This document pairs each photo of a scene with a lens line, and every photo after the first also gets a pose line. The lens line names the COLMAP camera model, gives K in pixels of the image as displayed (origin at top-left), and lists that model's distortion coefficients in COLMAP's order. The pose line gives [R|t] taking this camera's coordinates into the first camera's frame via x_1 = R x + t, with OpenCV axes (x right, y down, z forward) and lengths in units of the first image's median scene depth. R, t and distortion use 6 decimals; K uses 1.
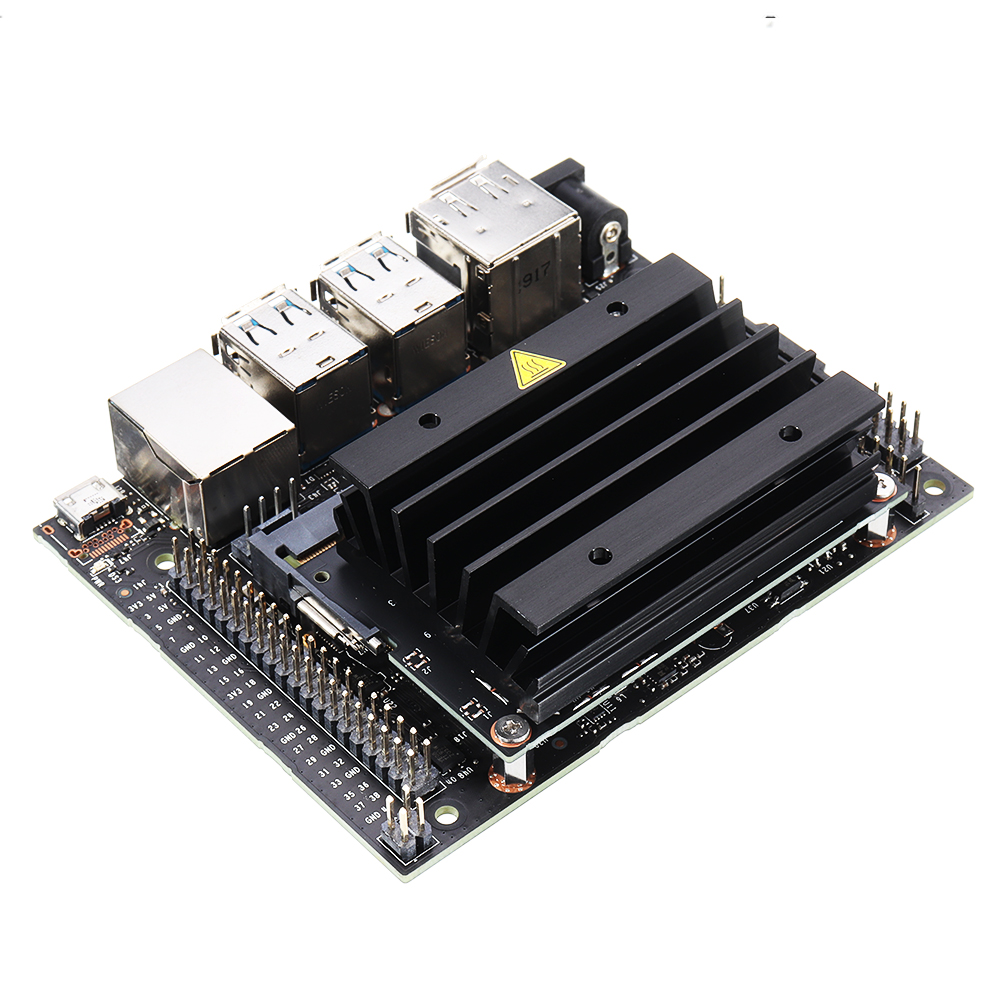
lens RADIAL K [[3030.8, 0, 497.4], [0, 3030.8, 499.4], [0, 0, 1]] dist [0.080270, 0.000000]
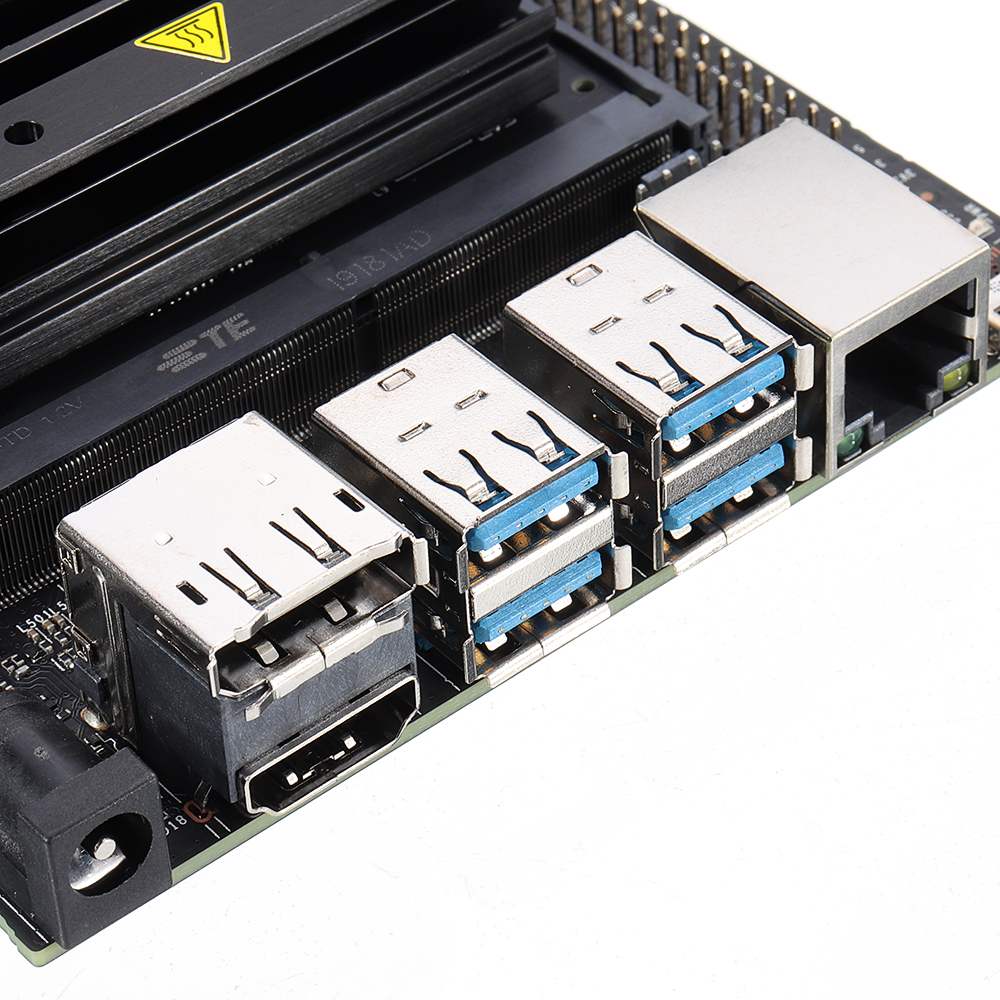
lens RADIAL K [[3983.8, 0, 492.7], [0, 3983.8, 504.2], [0, 0, 1]] dist [0.143543, 0.000000]
pose [[-0.997360, 0.036895, 0.062544, -0.086760], [0.064620, 0.058048, 0.996220, -0.772981], [0.033125, 0.997632, -0.060279, 1.132387]]
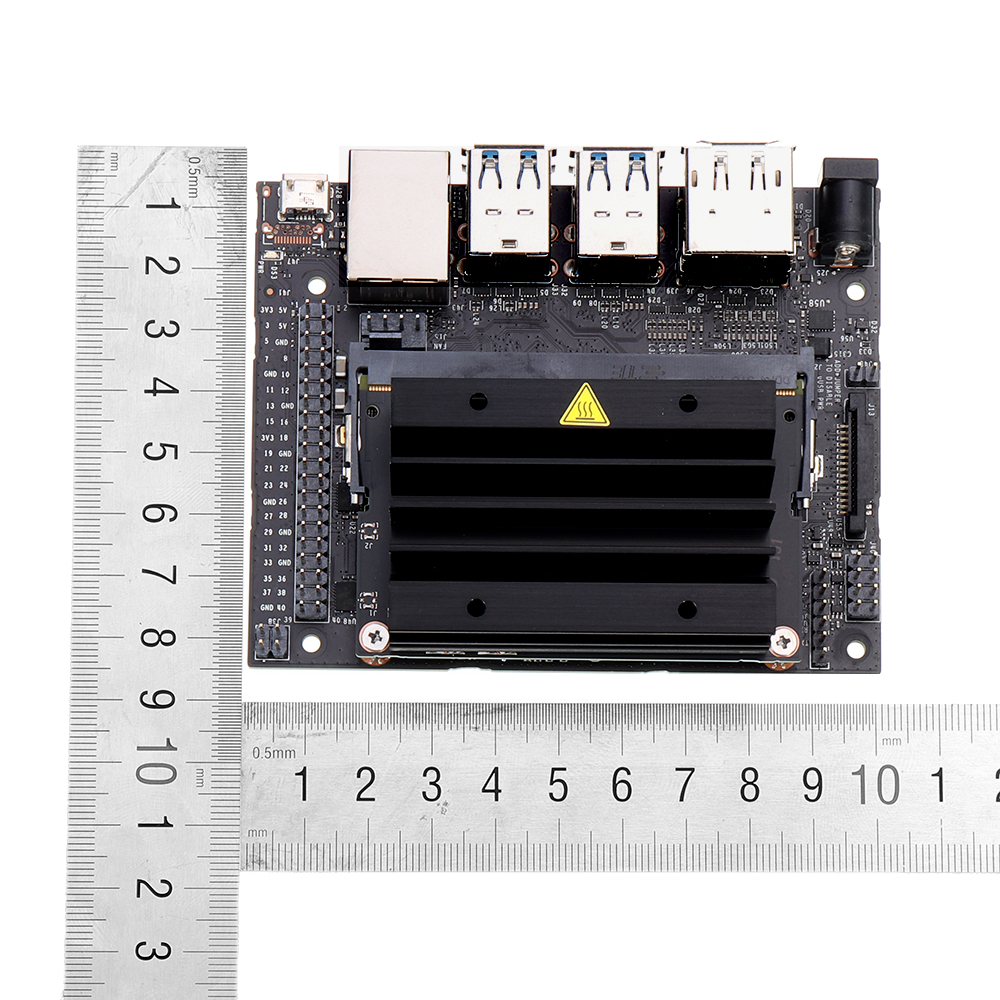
lens RADIAL K [[4121.8, 0, 478.9], [0, 4121.8, 664.7], [0, 0, 1]] dist [0.332145, 0.000000]
pose [[0.751125, 0.654171, -0.088723, 0.189225], [-0.478185, 0.631797, 0.610059, -0.947932], [0.455138, -0.415804, 0.787373, -0.335710]]
